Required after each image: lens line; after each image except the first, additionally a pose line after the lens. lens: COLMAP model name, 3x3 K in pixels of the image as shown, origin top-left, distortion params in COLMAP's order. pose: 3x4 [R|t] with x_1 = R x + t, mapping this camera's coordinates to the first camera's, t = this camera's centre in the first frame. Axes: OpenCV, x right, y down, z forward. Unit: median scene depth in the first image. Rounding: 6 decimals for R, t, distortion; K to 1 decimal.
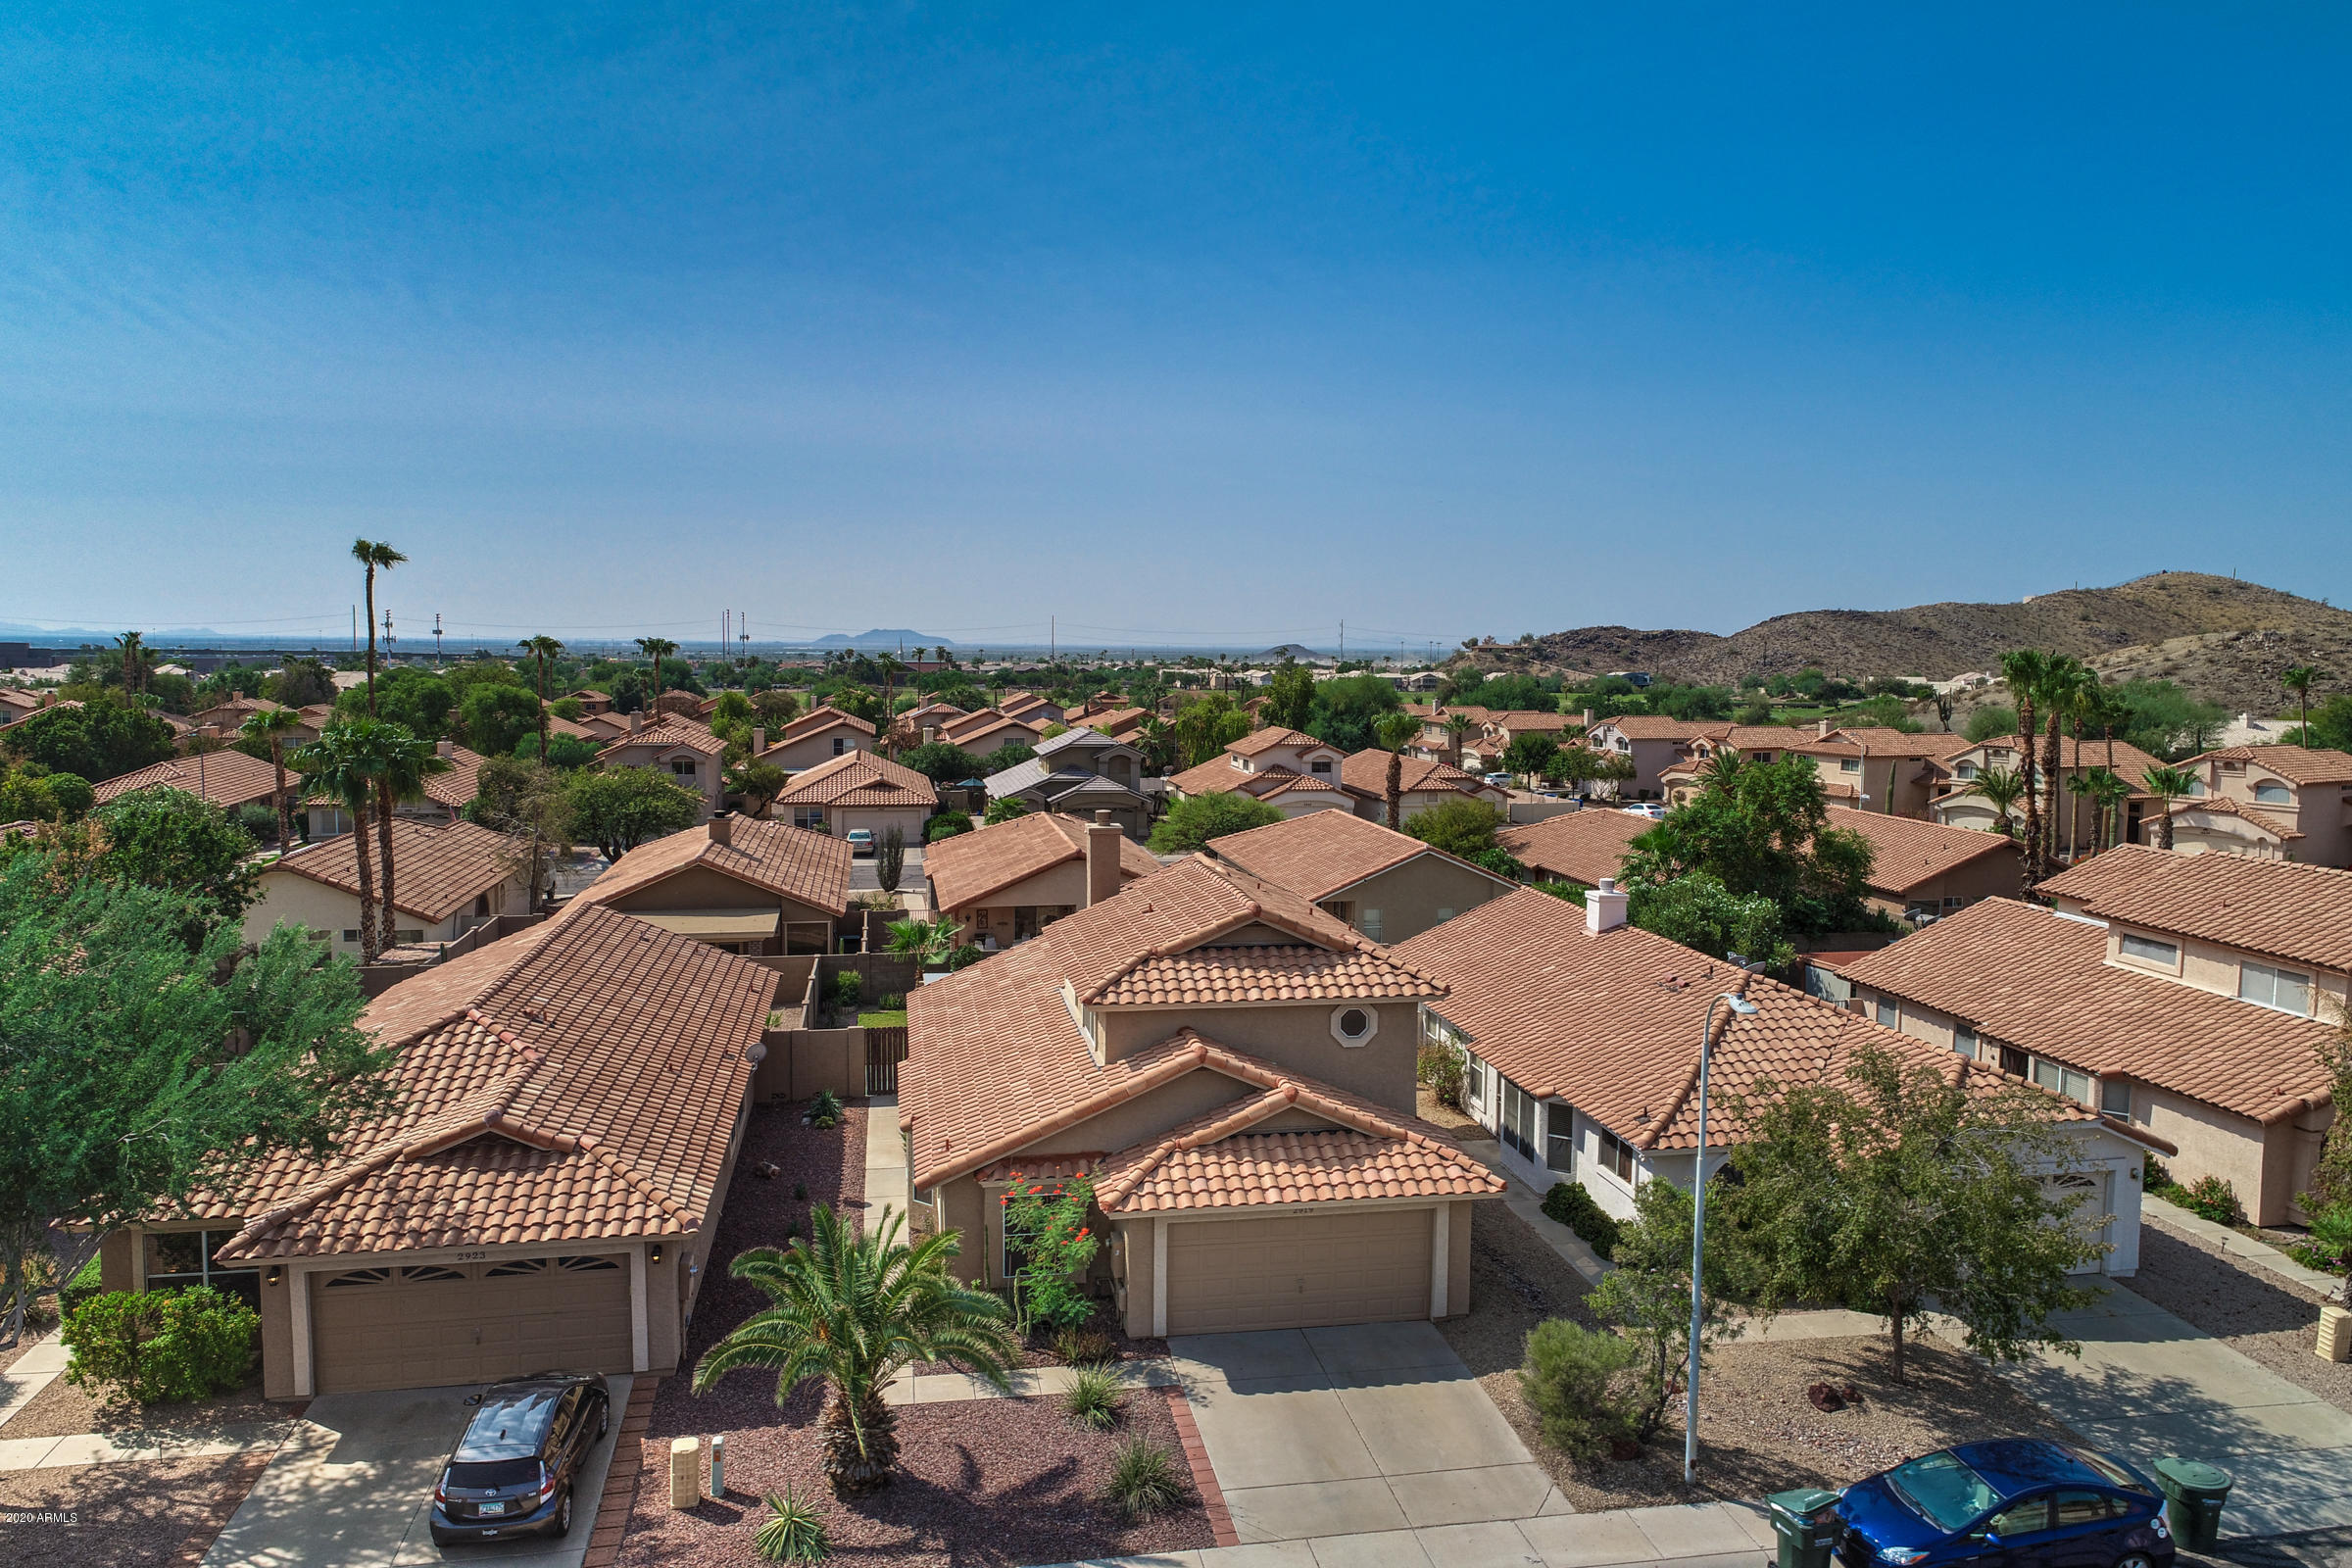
lens RADIAL K [[1583.5, 0, 1167.2], [0, 1583.5, 773.7], [0, 0, 1]] dist [0.013955, -0.002987]
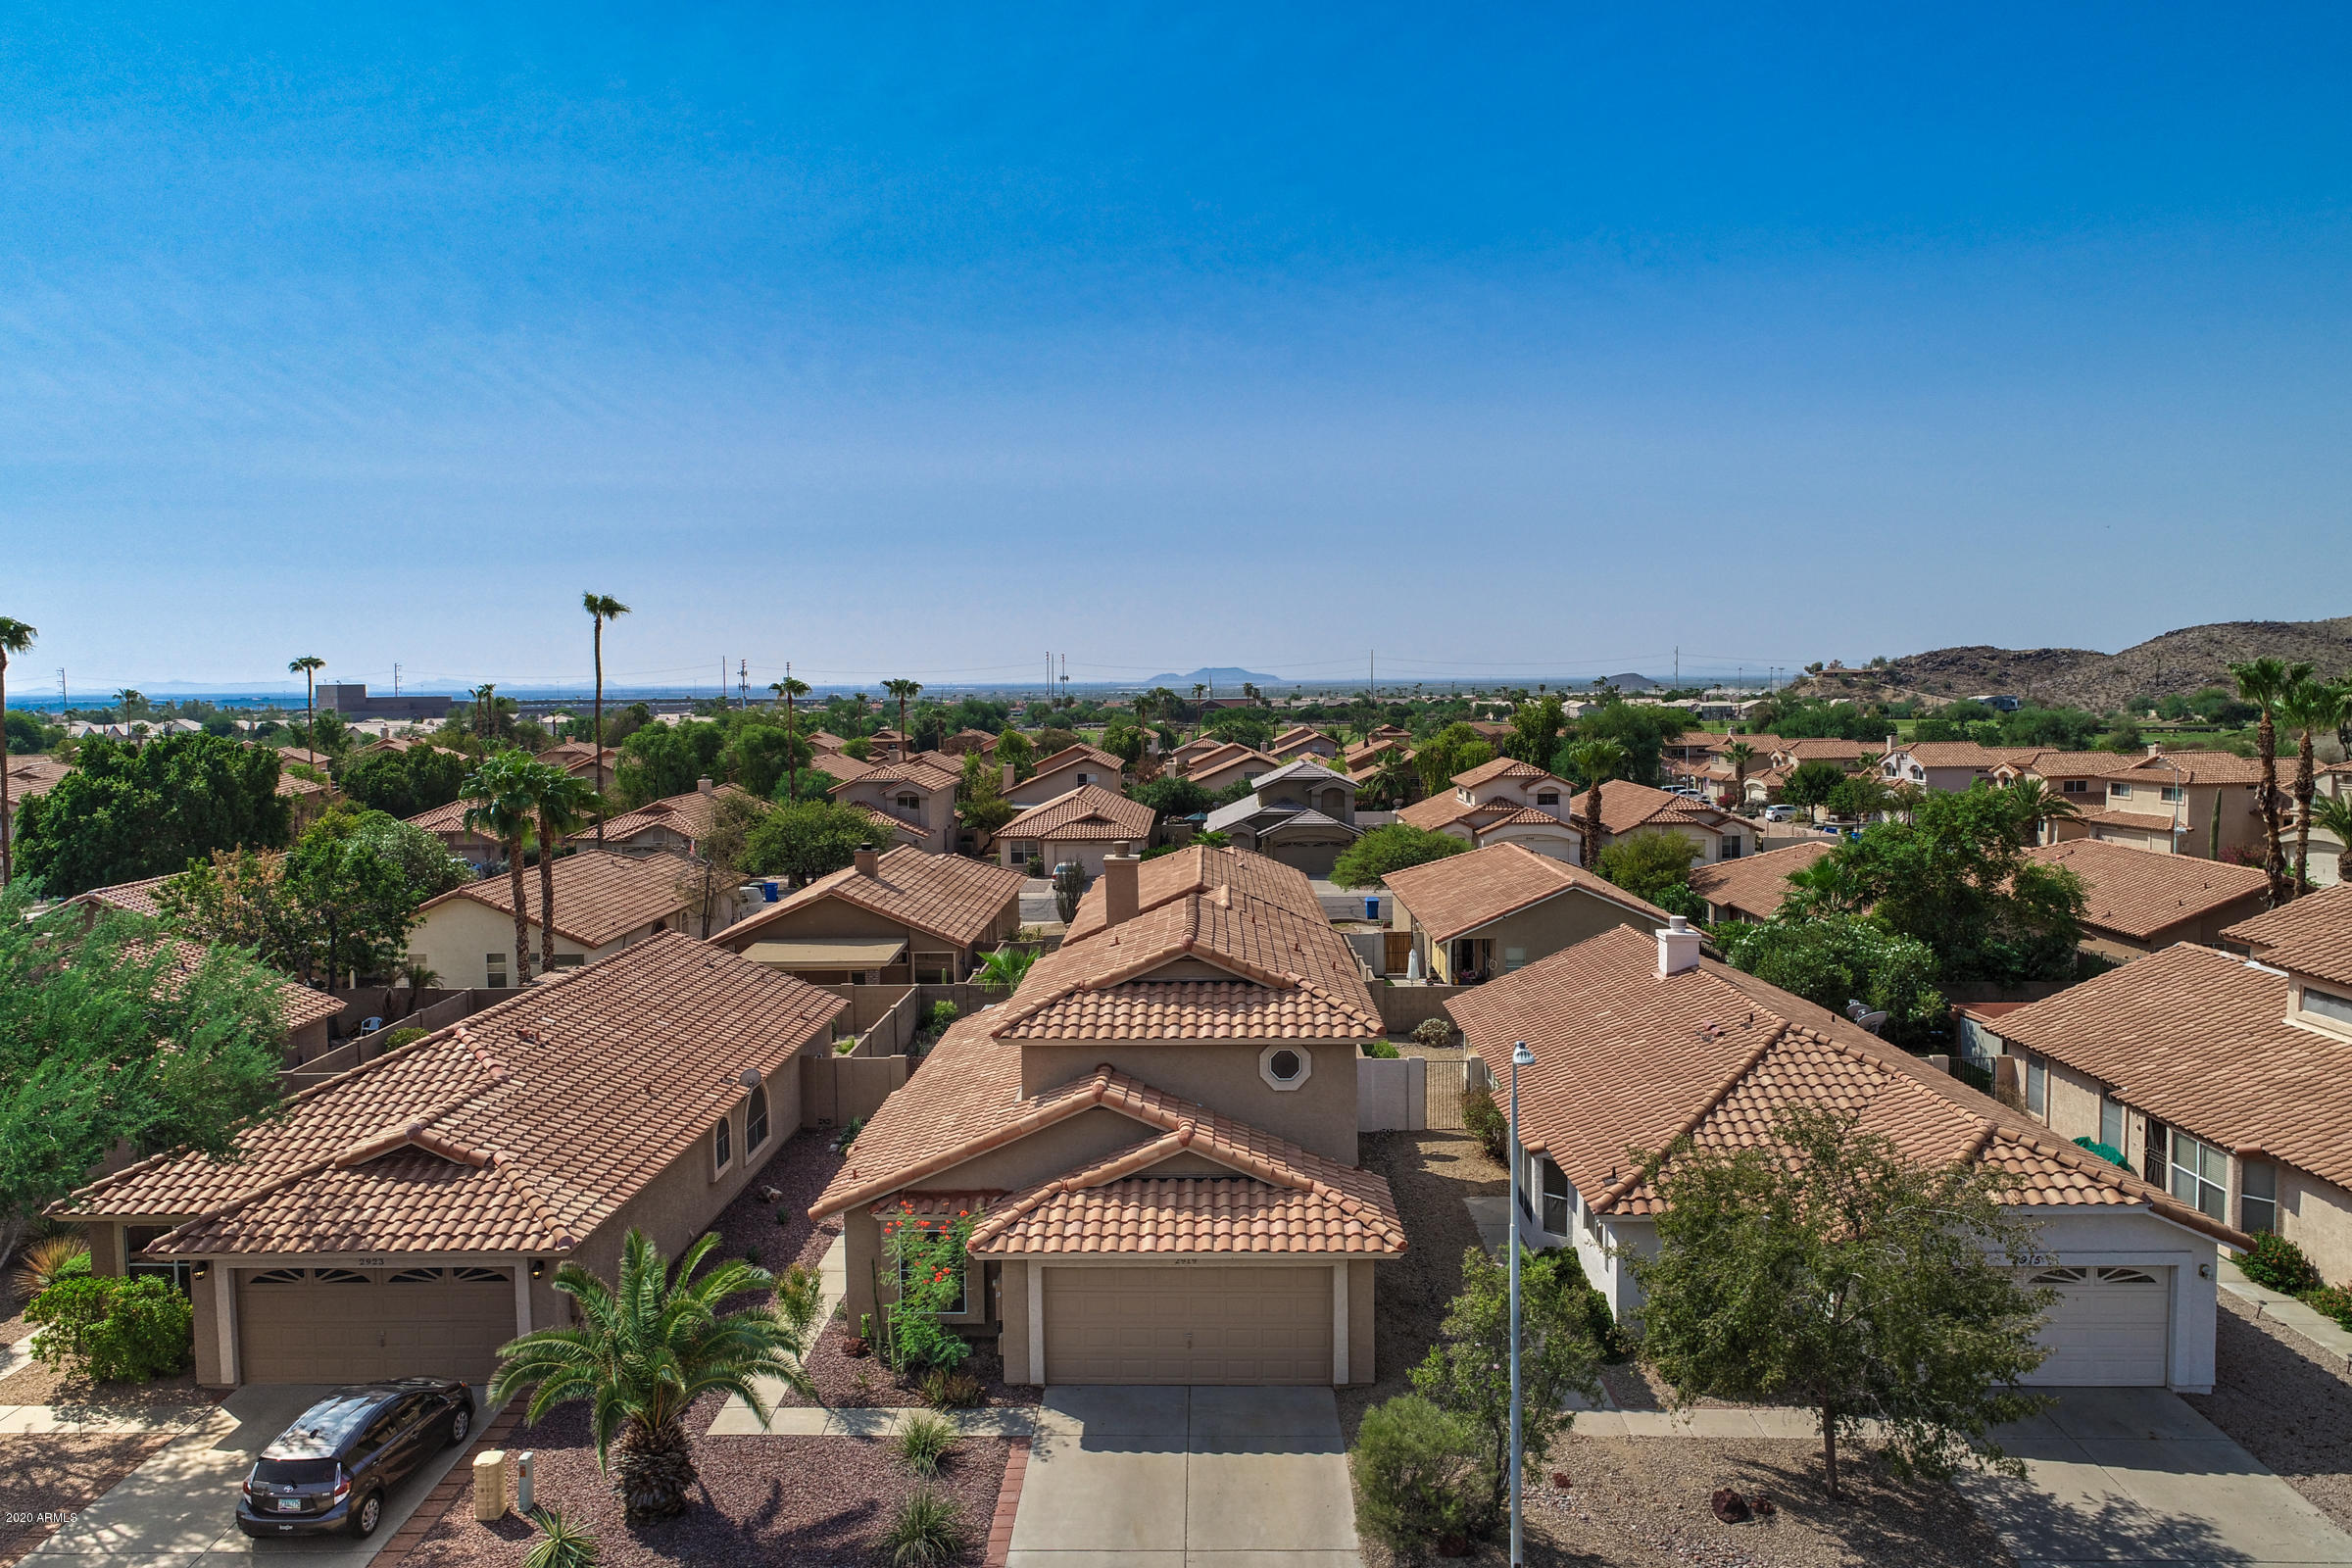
lens RADIAL K [[1583.5, 0, 1163.4], [0, 1583.5, 777.7], [0, 0, 1]] dist [0.013955, -0.002987]
pose [[0.979099, -0.007891, -0.203230, 0.261416], [0.003869, 0.999789, -0.020180, 0.004981], [0.203346, 0.018972, 0.978923, 0.059789]]
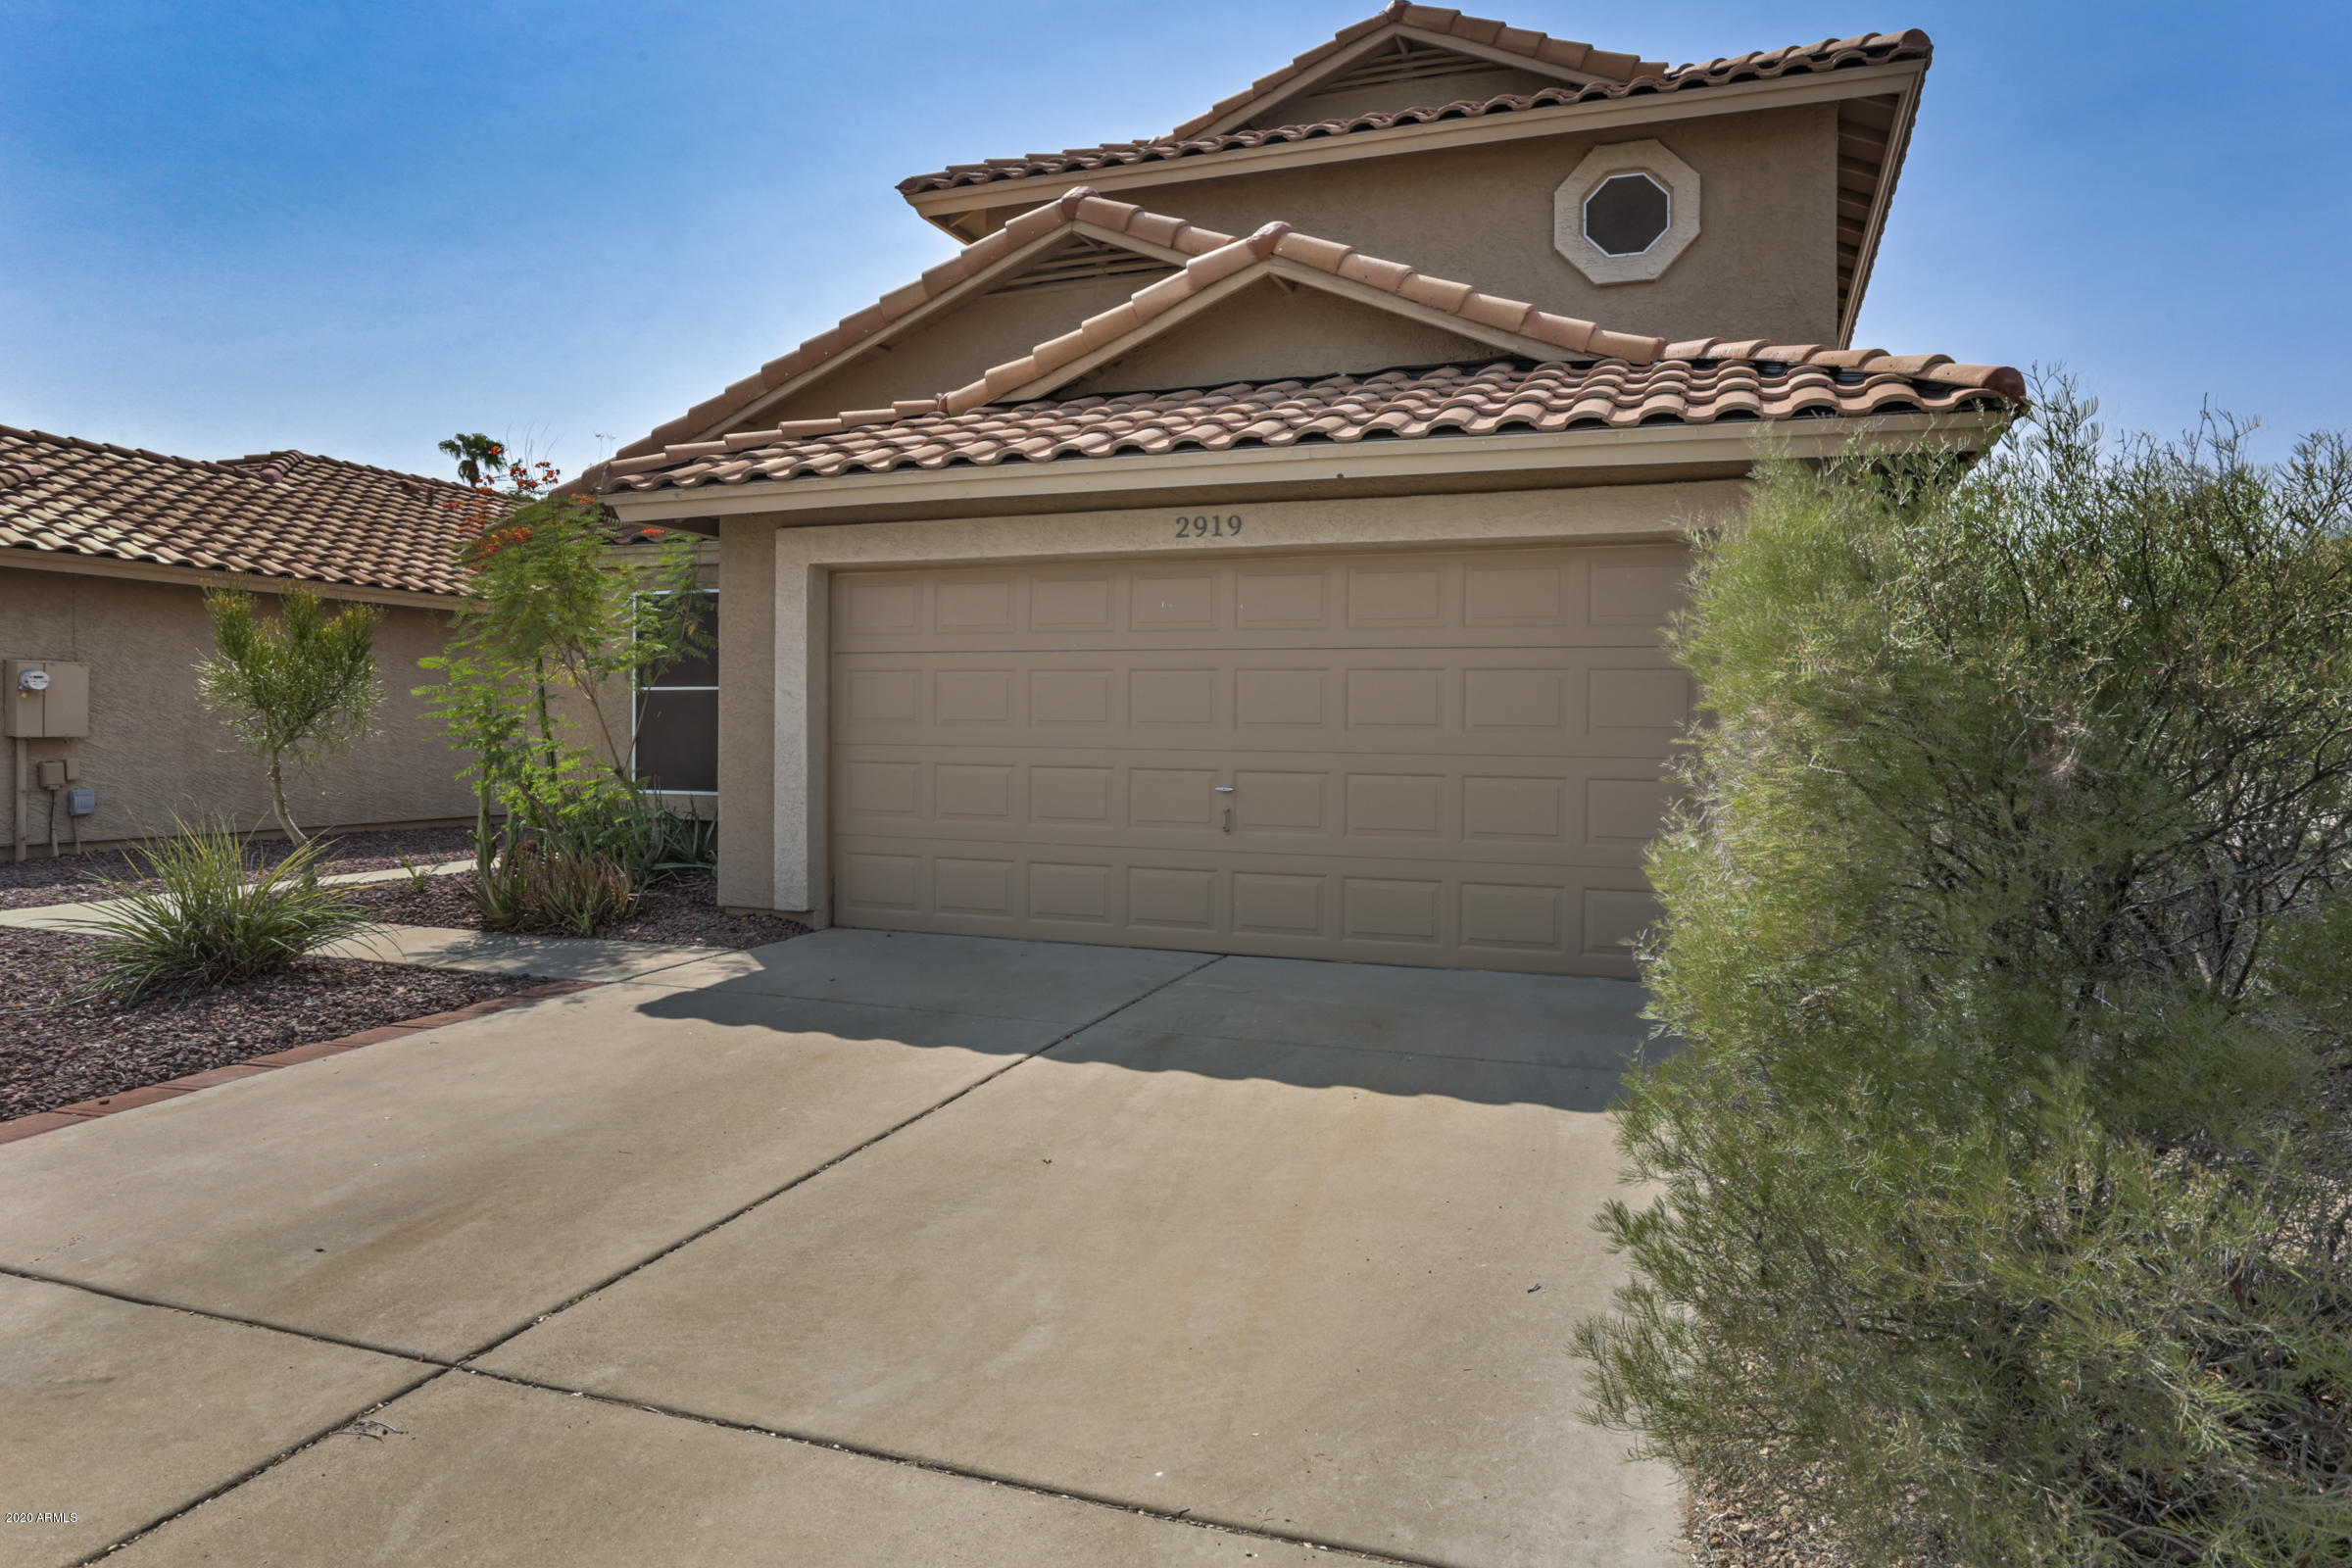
lens RADIAL K [[1414.4, 0, 1199.4], [0, 1414.4, 727.9], [0, 0, 1]] dist [-0.018514, -0.004031]
pose [[0.862299, -0.003474, -0.506388, 0.210513], [-0.041472, 0.996133, -0.077453, 0.323898], [0.504699, 0.087789, 0.858820, 0.758071]]
